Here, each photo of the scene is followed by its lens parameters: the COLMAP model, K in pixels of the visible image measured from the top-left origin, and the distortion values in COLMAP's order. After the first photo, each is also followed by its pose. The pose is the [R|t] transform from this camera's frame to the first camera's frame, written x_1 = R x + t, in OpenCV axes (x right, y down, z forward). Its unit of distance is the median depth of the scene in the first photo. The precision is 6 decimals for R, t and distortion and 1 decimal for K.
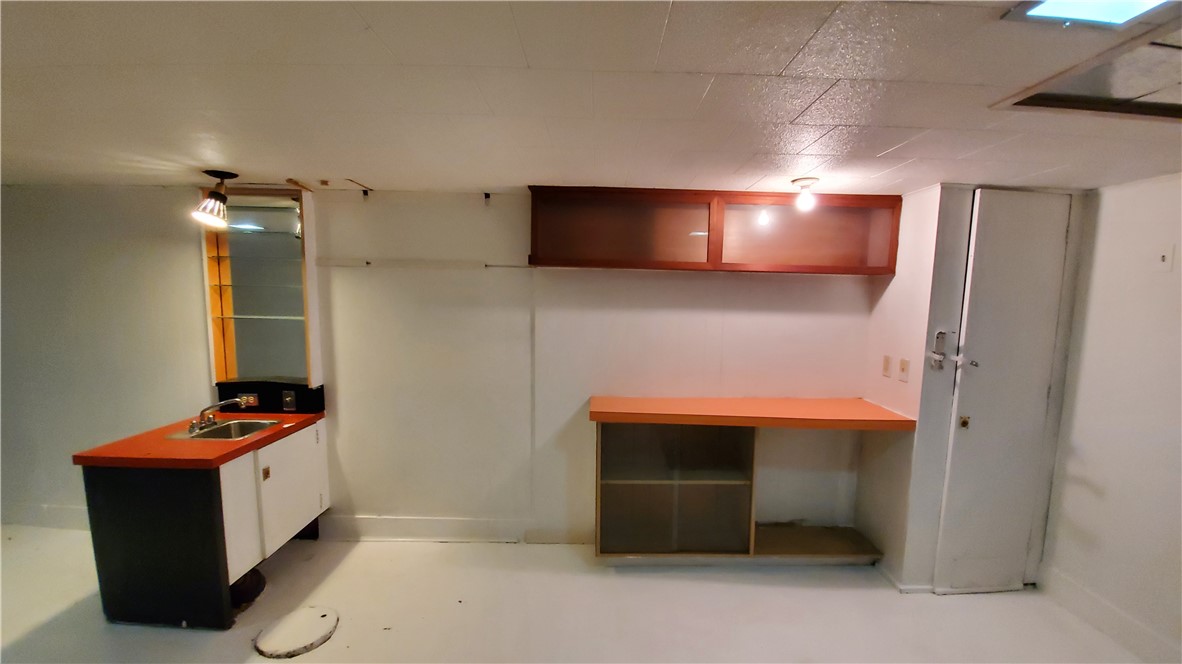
lens RADIAL K [[466.3, 0, 616.2], [0, 466.3, 344.3], [0, 0, 1]] dist [-0.001047, -0.009760]
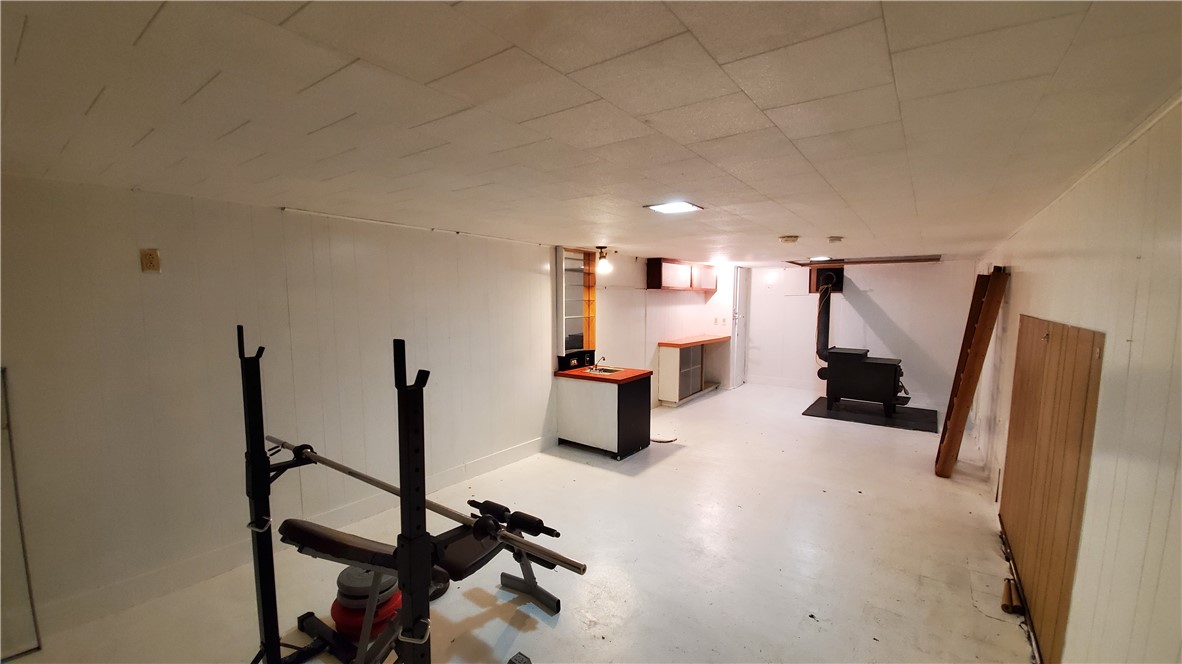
lens RADIAL K [[466.3, 0, 613.1], [0, 466.3, 344.4], [0, 0, 1]] dist [-0.001047, -0.009760]
pose [[0.577169, -0.105095, 0.809834, -2.407446], [0.101556, 0.993223, 0.056515, -0.044554], [-0.810286, 0.049625, 0.583930, -0.232268]]
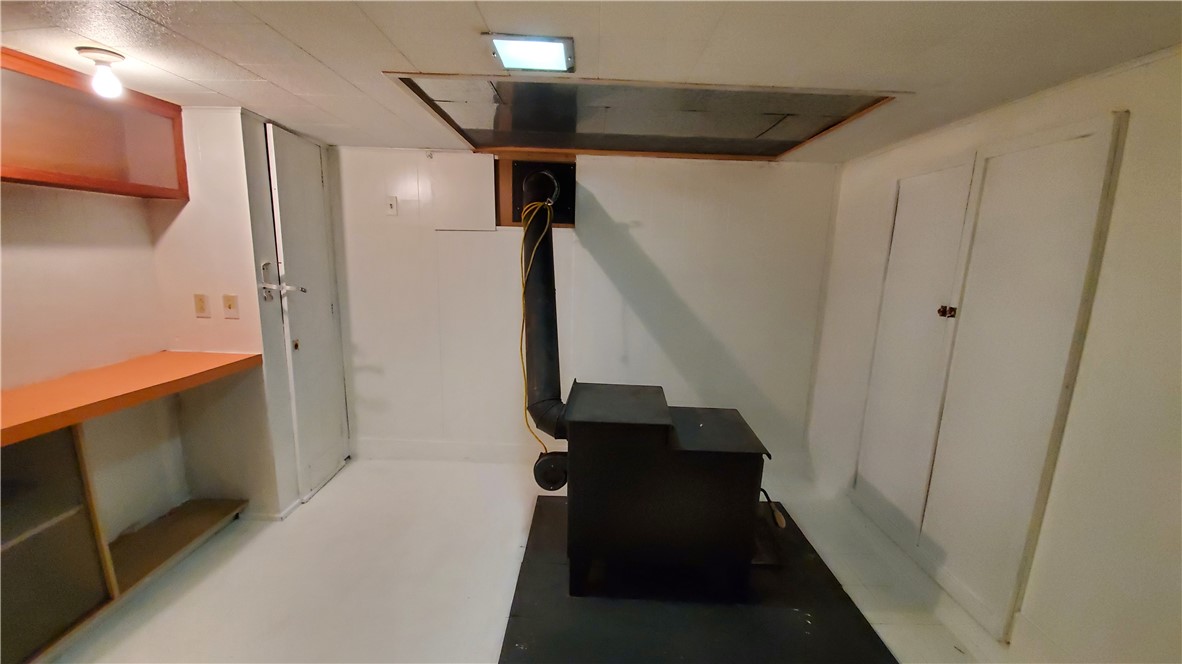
lens RADIAL K [[466.3, 0, 598.9], [0, 466.3, 343.7], [0, 0, 1]] dist [-0.001047, -0.009760]
pose [[0.013696, -0.209557, 0.977701, -0.305334], [0.078345, 0.975011, 0.207883, -0.007978], [-0.996832, 0.073751, 0.029772, 0.236627]]
